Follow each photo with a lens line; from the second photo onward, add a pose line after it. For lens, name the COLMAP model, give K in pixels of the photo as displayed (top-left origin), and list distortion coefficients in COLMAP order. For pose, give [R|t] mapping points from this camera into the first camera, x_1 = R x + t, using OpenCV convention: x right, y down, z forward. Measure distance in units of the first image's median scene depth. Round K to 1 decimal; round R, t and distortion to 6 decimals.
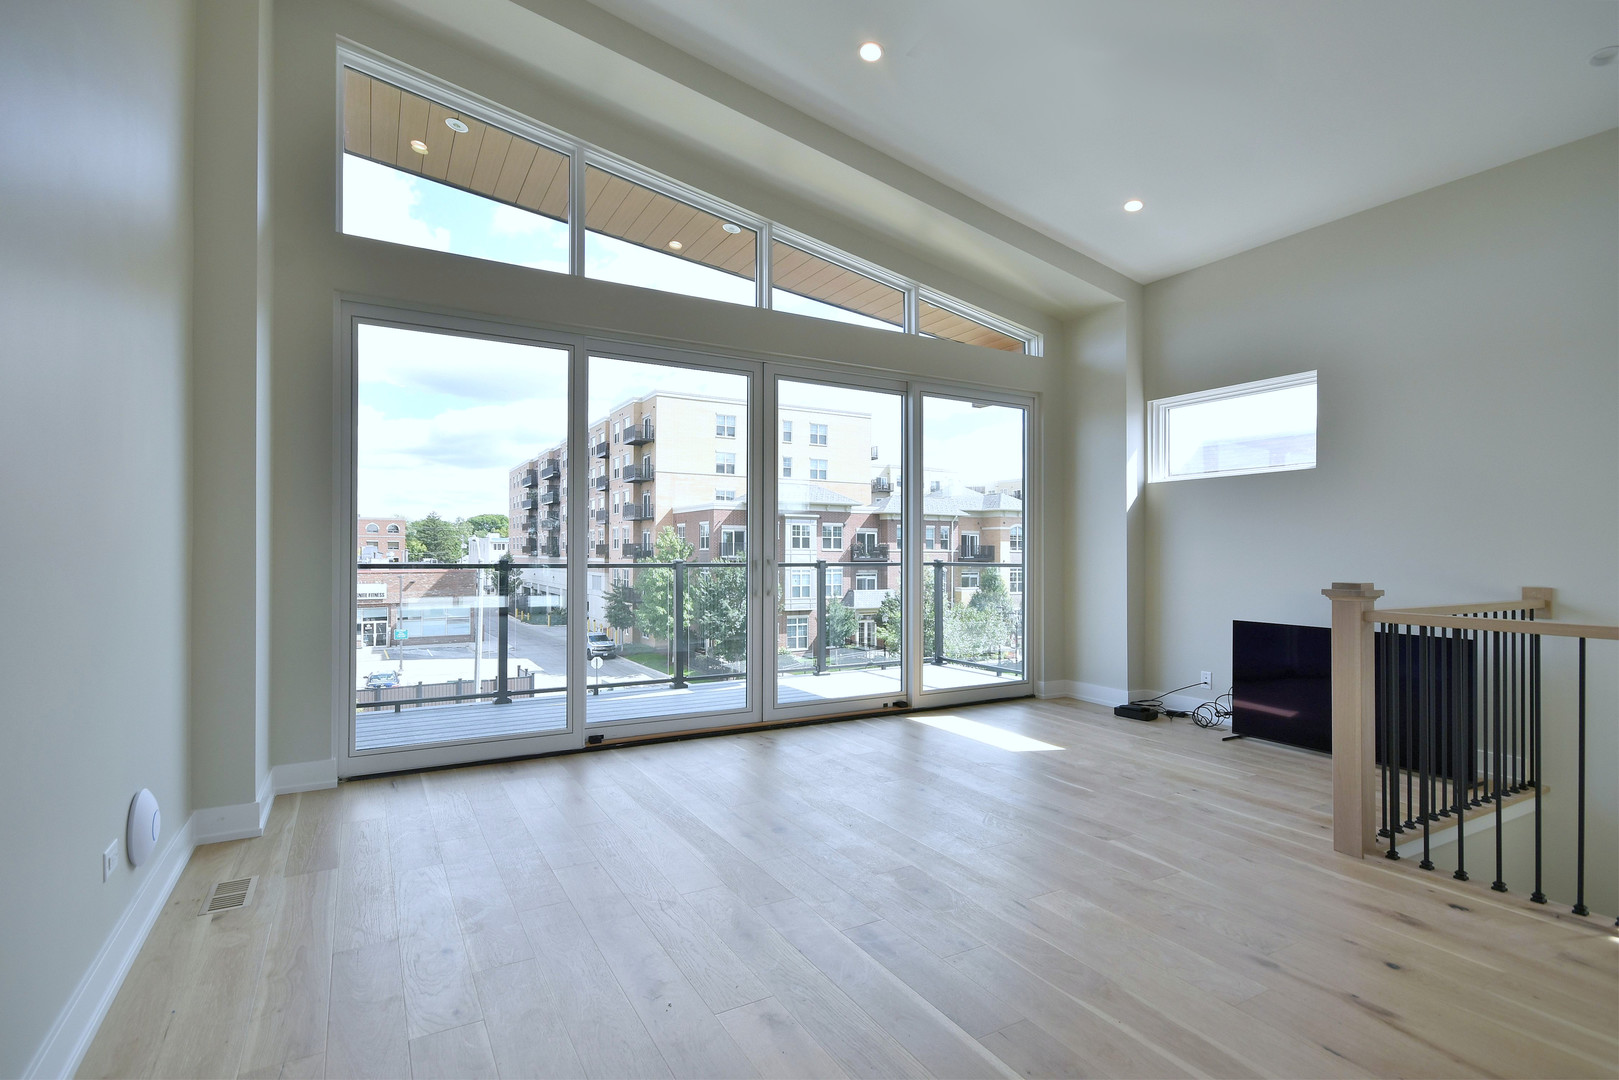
lens RADIAL K [[787.8, 0, 816.3], [0, 787.8, 546.3], [0, 0, 1]] dist [-0.000247, -0.003668]
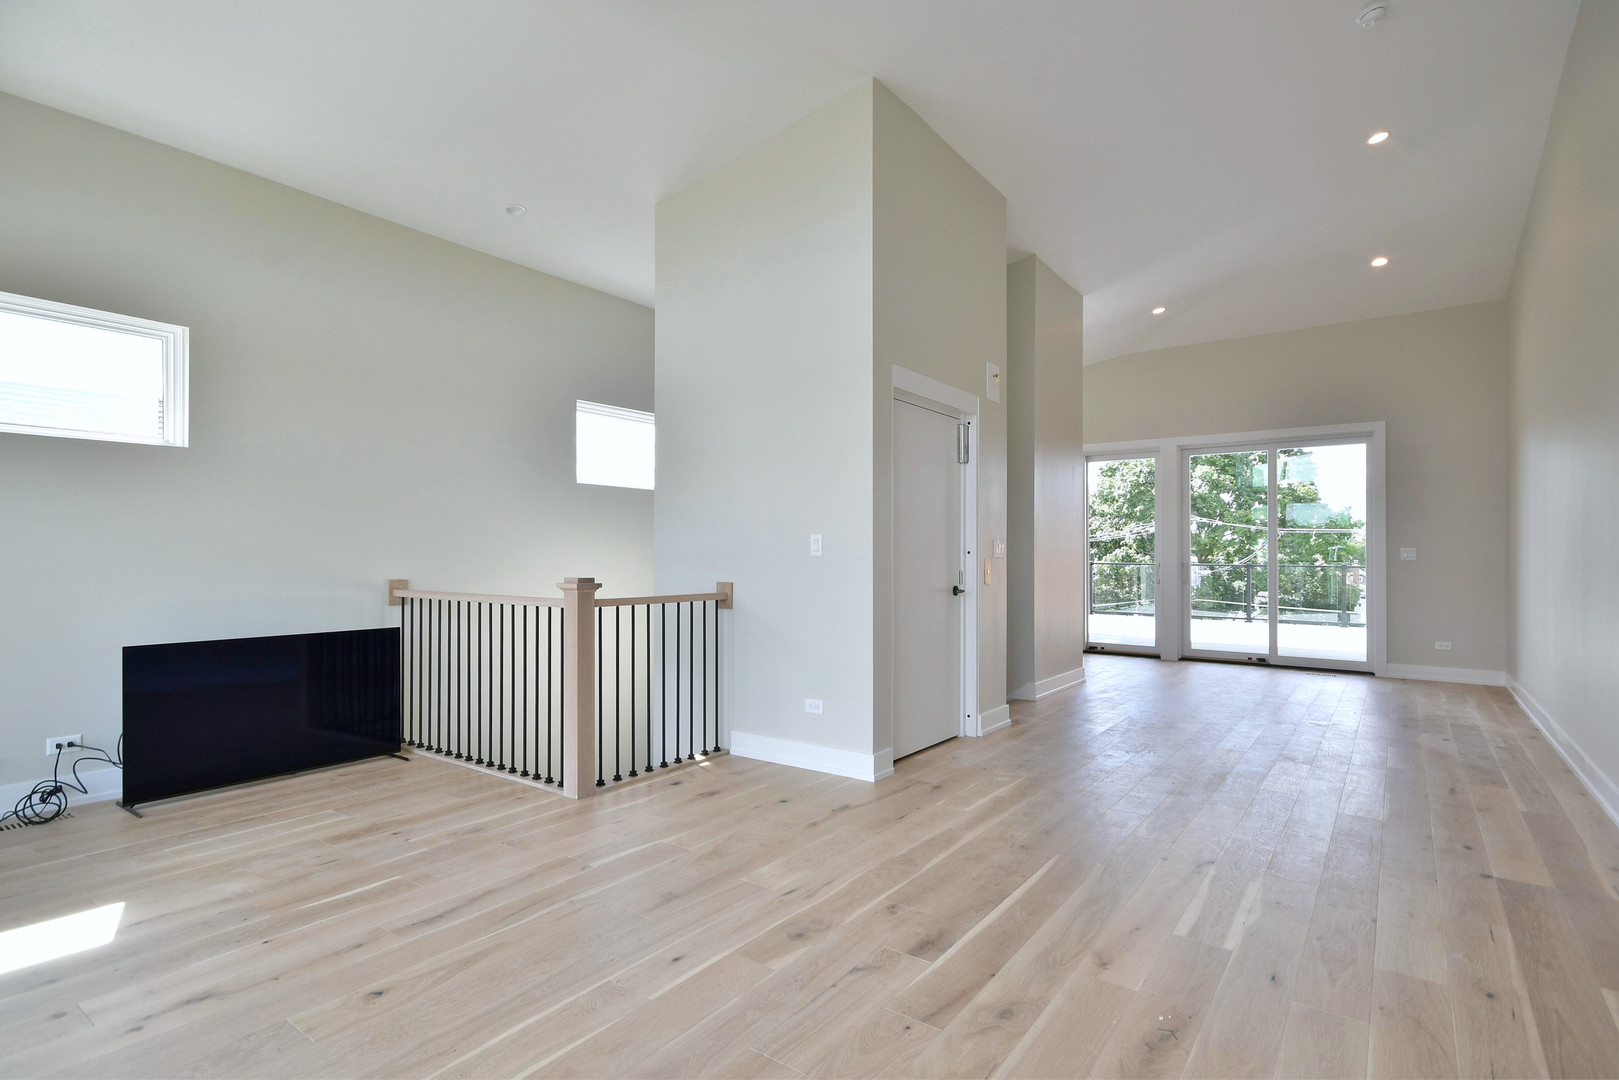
lens RADIAL K [[823.6, 0, 769.6], [0, 823.6, 547.2], [0, 0, 1]] dist [0.020091, 0.000279]
pose [[-0.401905, 0.002603, 0.915678, -0.179745], [-0.015834, 0.999827, -0.009792, 0.001701], [-0.915544, -0.018435, -0.401794, 0.359467]]
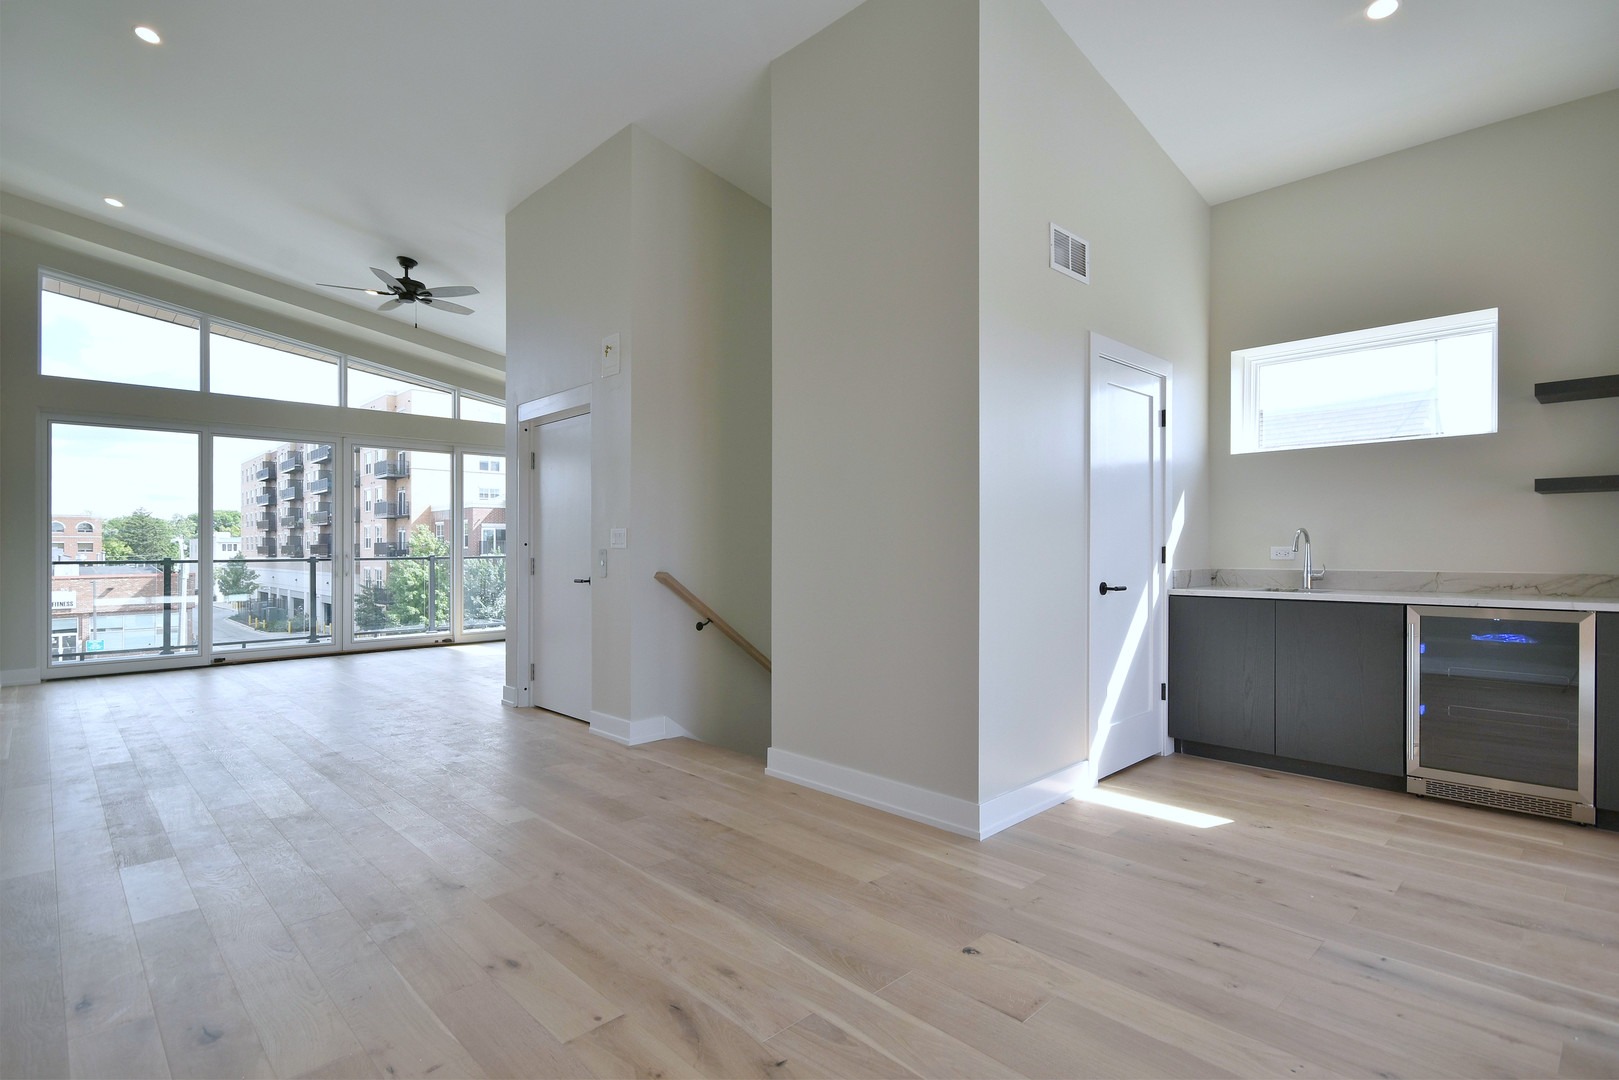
lens RADIAL K [[787.8, 0, 829.2], [0, 787.8, 540.3], [0, 0, 1]] dist [-0.000247, -0.003668]
pose [[0.964983, -0.009498, 0.262142, 0.037951], [0.009998, 0.999950, -0.000574, -0.000230], [-0.262123, 0.003175, 0.965029, -0.068769]]
